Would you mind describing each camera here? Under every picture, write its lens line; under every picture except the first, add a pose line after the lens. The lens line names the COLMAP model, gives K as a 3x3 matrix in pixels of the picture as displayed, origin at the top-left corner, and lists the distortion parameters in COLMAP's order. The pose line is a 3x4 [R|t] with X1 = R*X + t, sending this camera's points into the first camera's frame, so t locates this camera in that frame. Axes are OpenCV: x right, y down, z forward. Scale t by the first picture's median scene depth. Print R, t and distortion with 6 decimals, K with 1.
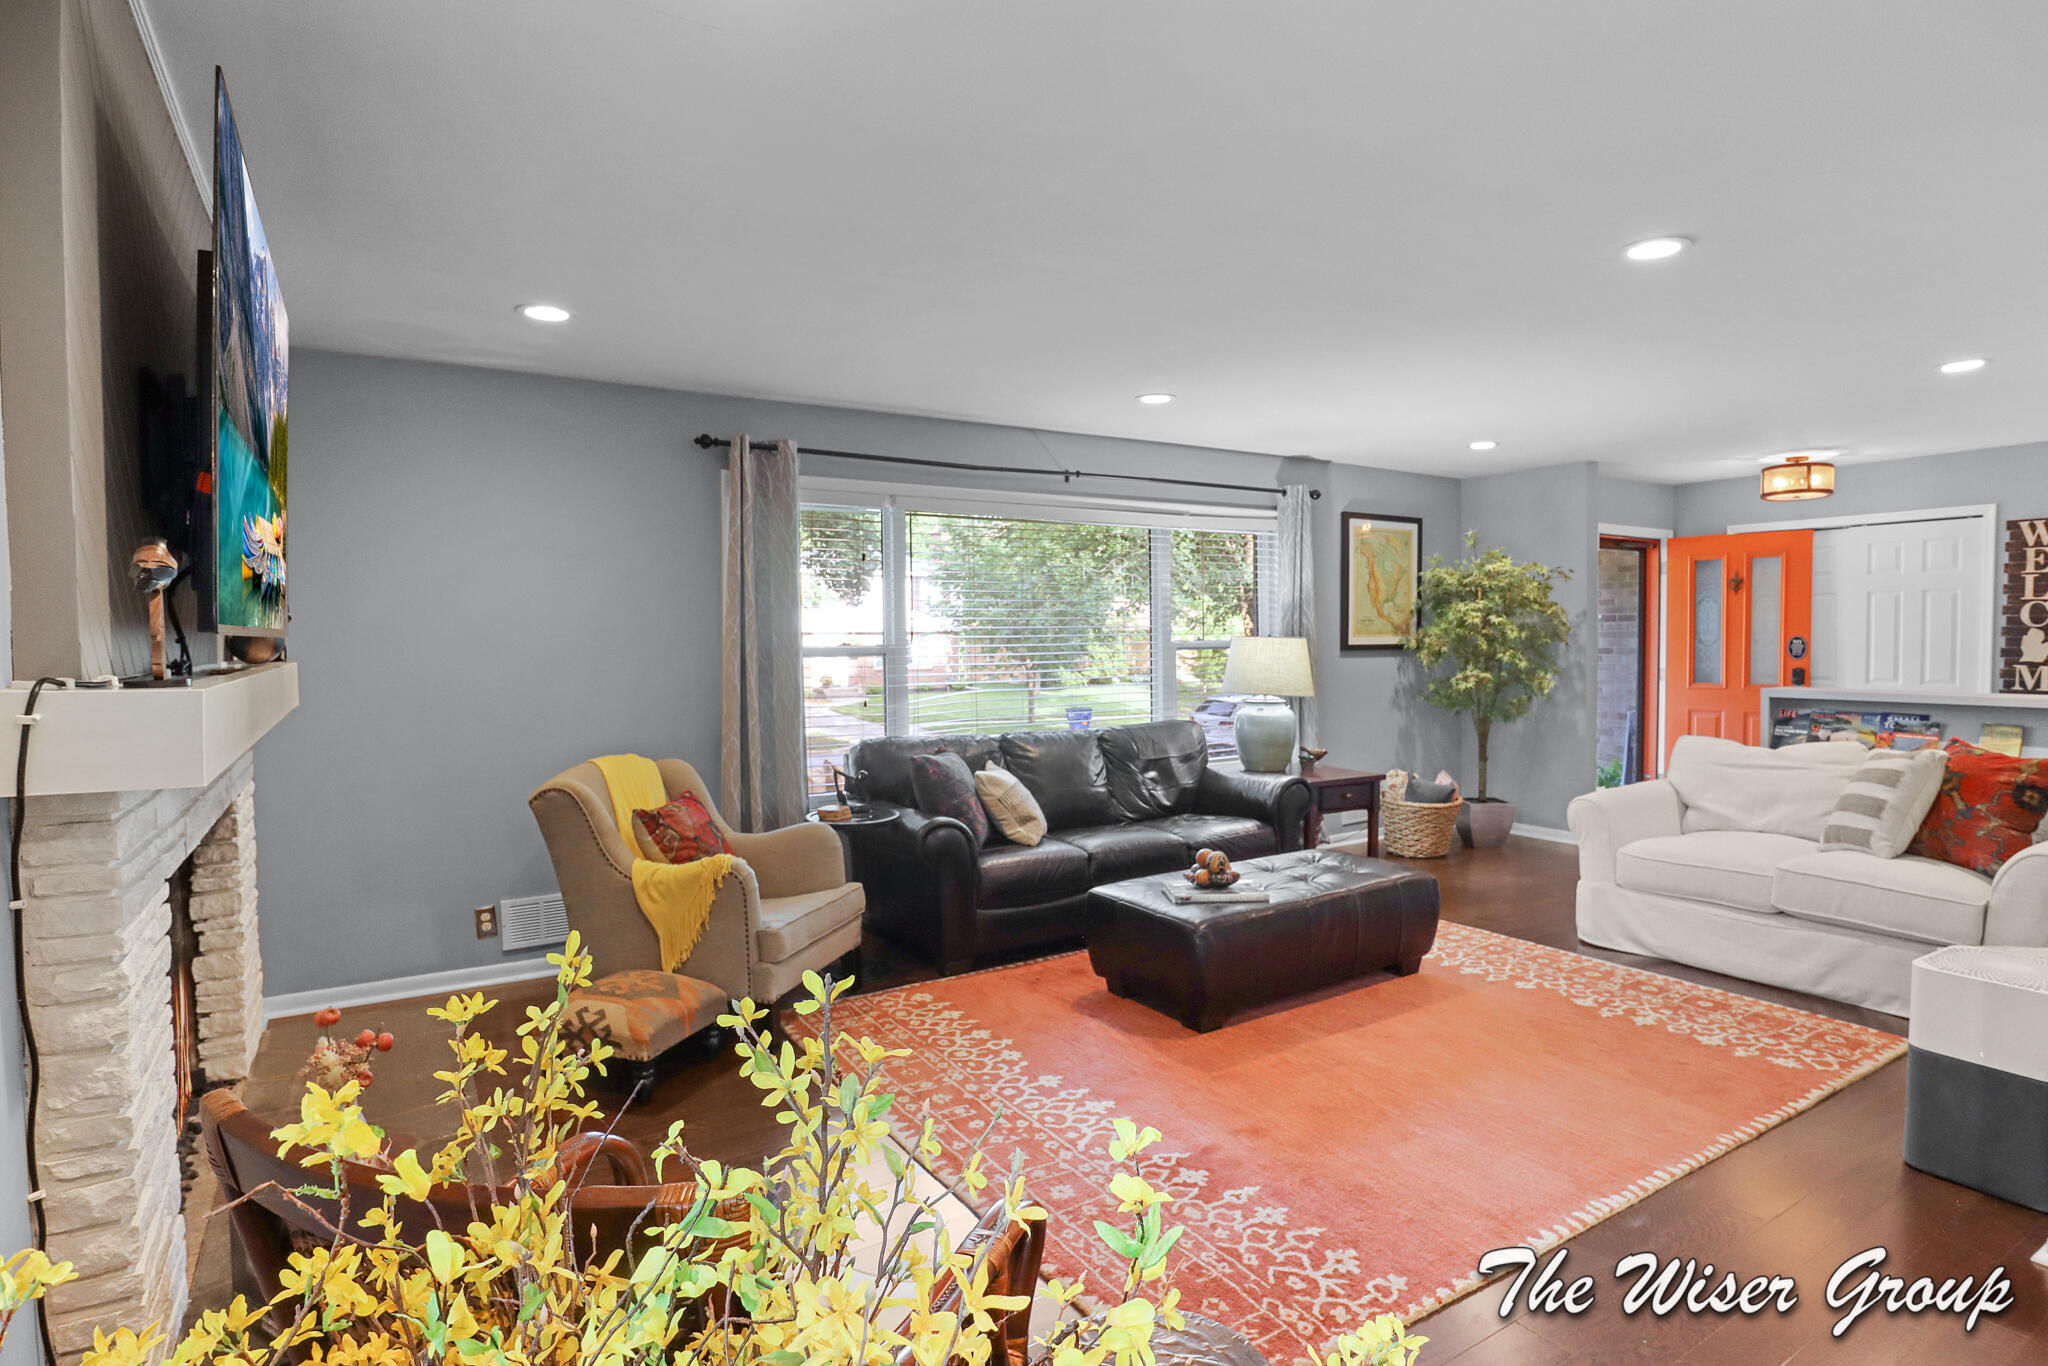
lens RADIAL K [[1075.8, 0, 1037.9], [0, 1075.8, 684.0], [0, 0, 1]] dist [-0.034205, 0.001476]
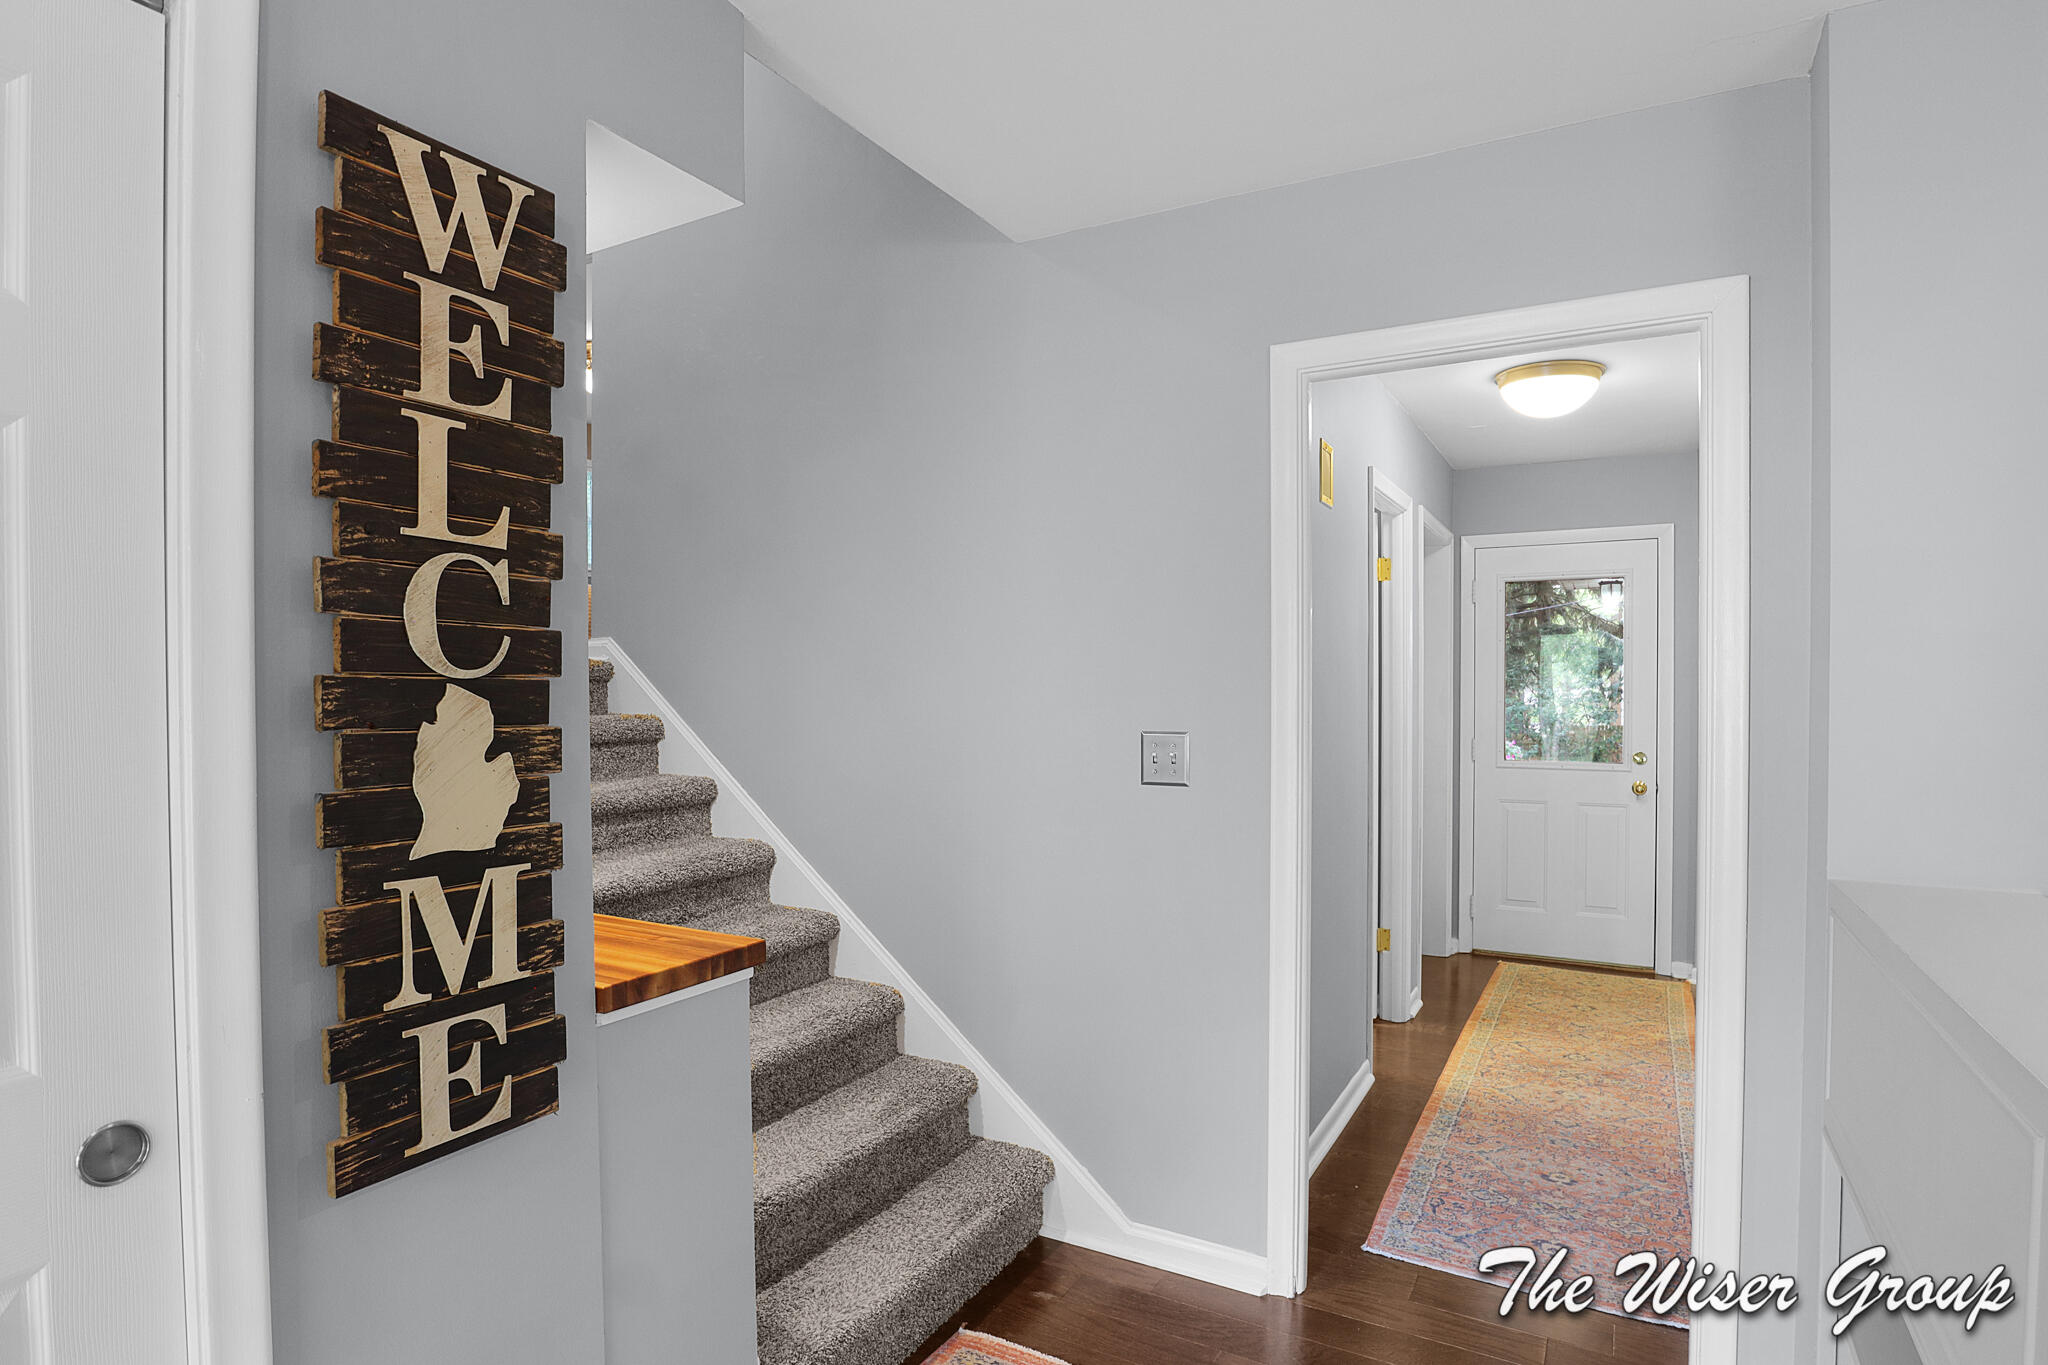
lens RADIAL K [[1075.8, 0, 1037.8], [0, 1075.8, 698.4], [0, 0, 1]] dist [-0.034205, 0.001476]
pose [[-0.473344, 0.003708, 0.880870, 0.720159], [0.050705, 0.998448, 0.023043, -0.050294], [-0.879417, 0.055572, -0.472797, 0.998296]]
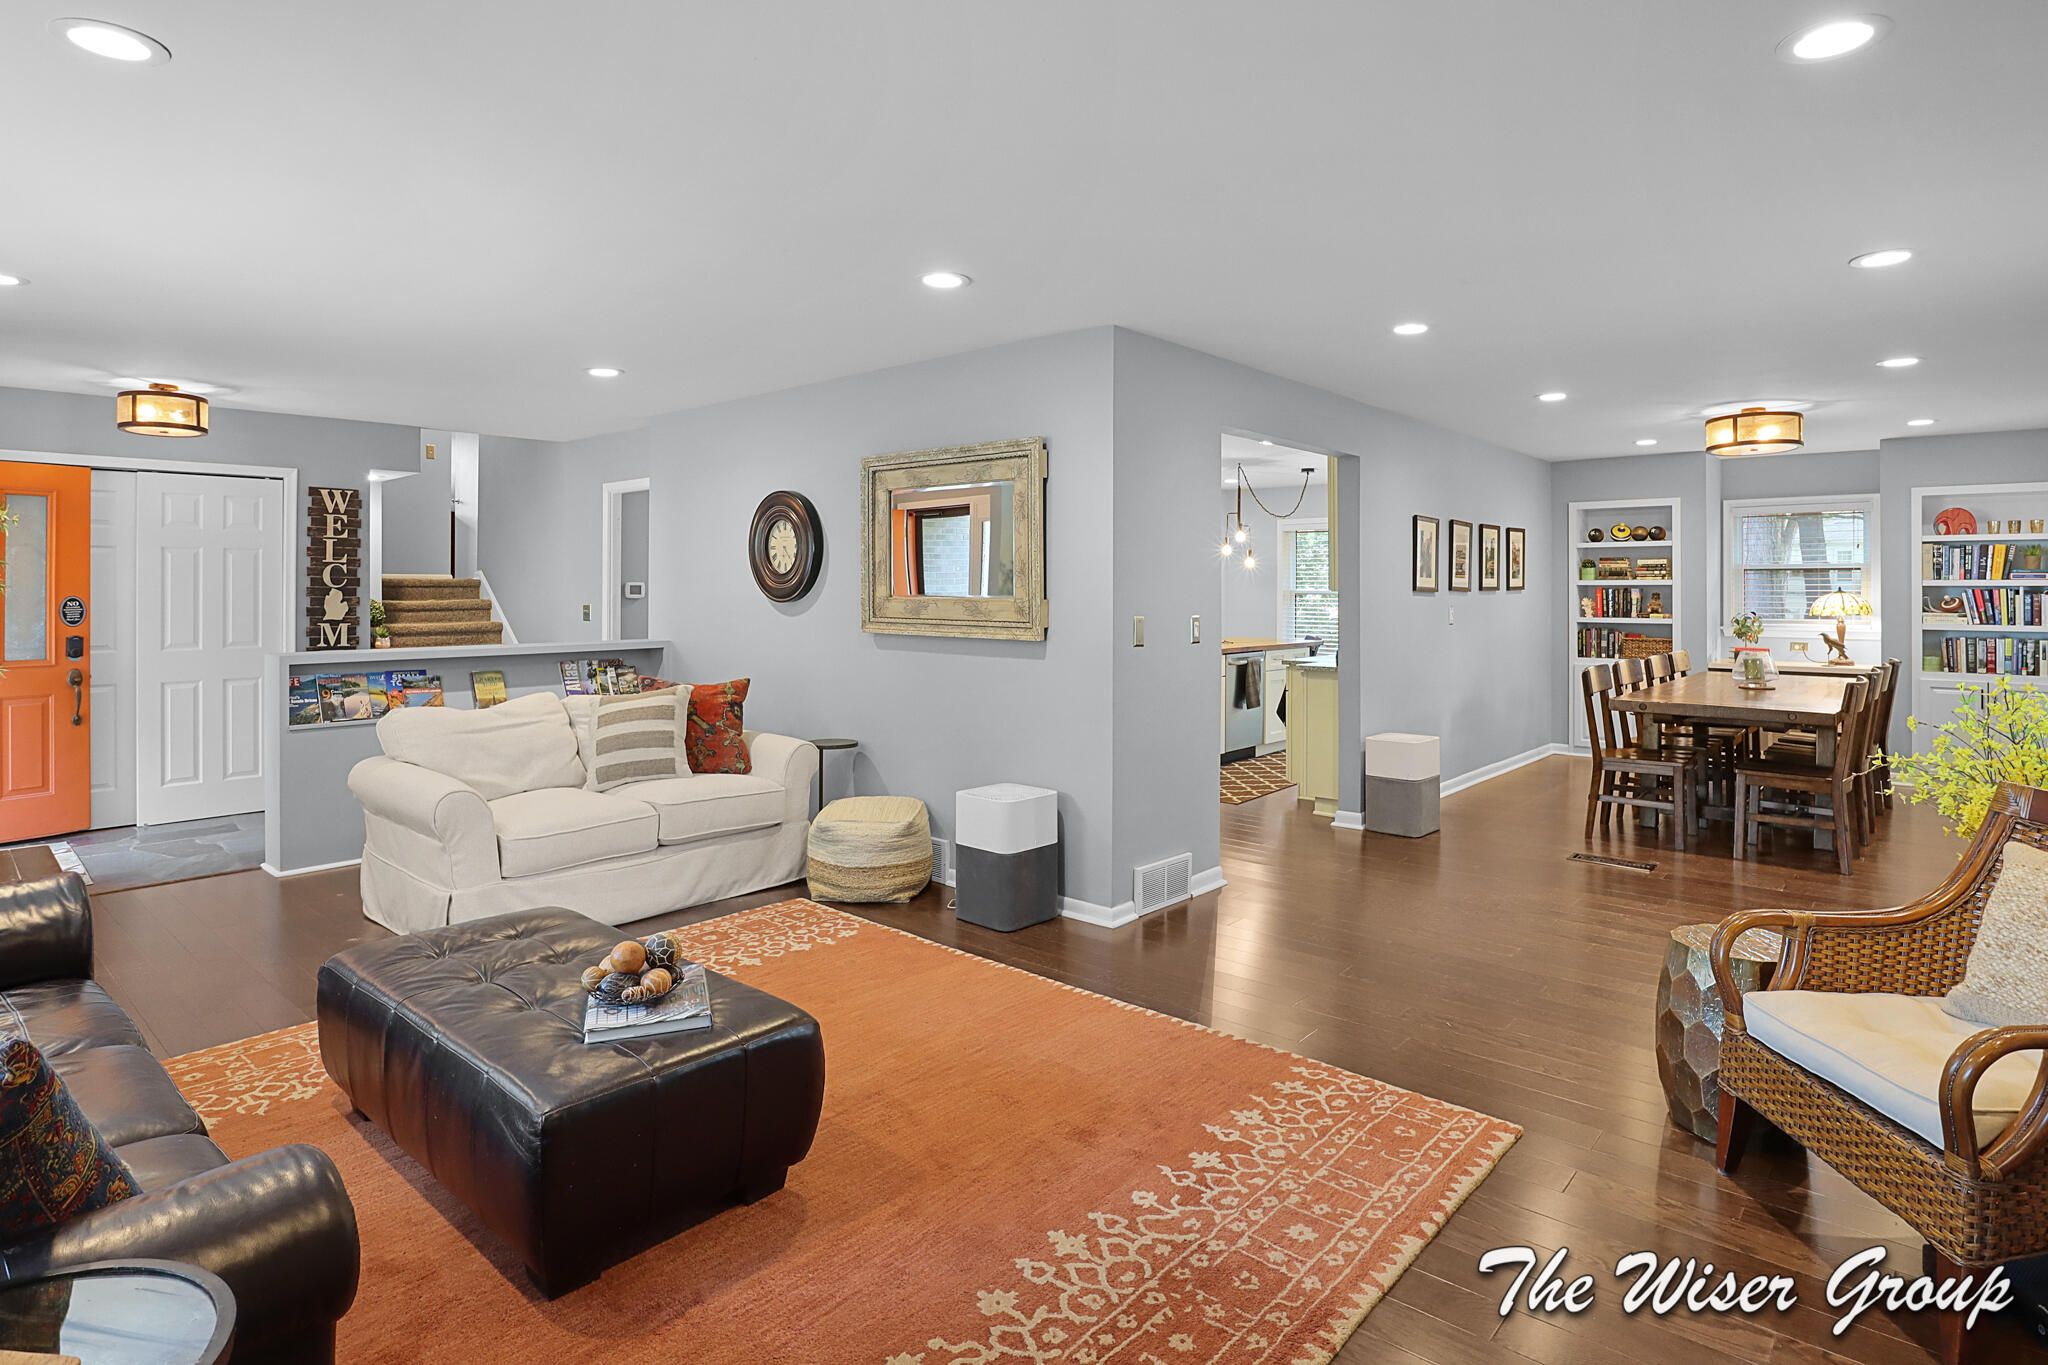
lens RADIAL K [[1075.8, 0, 1059.4], [0, 1075.8, 584.4], [0, 0, 1]] dist [-0.034205, 0.001476]
pose [[-0.296391, 0.014607, 0.954955, -0.318357], [0.044830, 0.998994, -0.001366, -0.022902], [-0.954014, 0.042406, -0.296747, 0.607543]]
